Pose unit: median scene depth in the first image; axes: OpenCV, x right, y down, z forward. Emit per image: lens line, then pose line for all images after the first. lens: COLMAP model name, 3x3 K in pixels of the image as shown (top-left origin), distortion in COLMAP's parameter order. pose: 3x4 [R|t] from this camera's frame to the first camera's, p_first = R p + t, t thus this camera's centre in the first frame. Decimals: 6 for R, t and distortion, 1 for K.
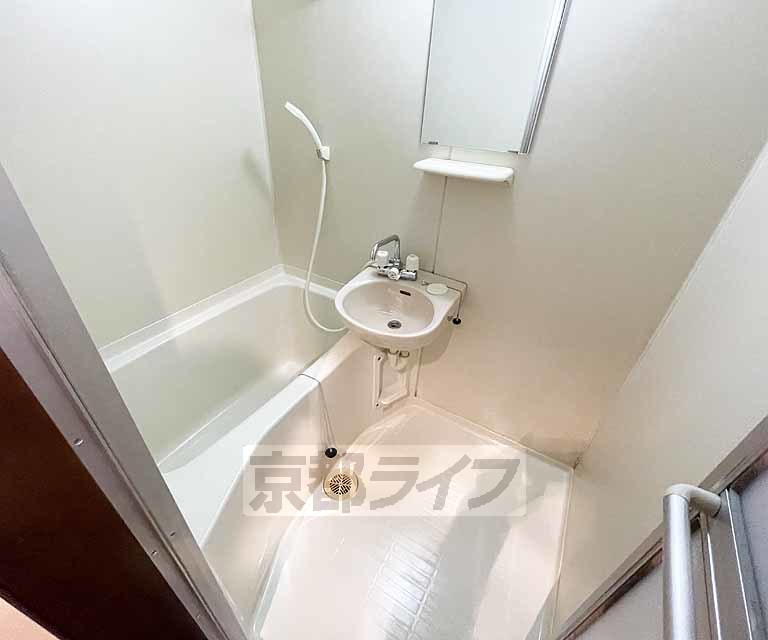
lens RADIAL K [[344.7, 0, 384.9], [0, 344.7, 320.7], [0, 0, 1]] dist [-0.000393, -0.000093]
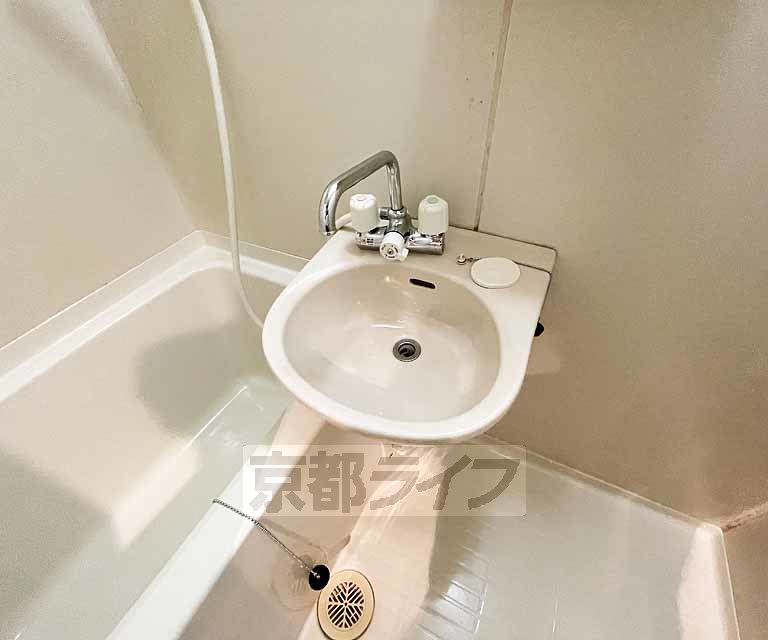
lens RADIAL K [[344.7, 0, 401.7], [0, 344.7, 324.6], [0, 0, 1]] dist [-0.000393, -0.000093]
pose [[0.993248, -0.115718, 0.008262, 0.021054], [0.111683, 0.973030, 0.201839, -0.123737], [-0.031396, -0.199554, 0.979384, 0.537964]]
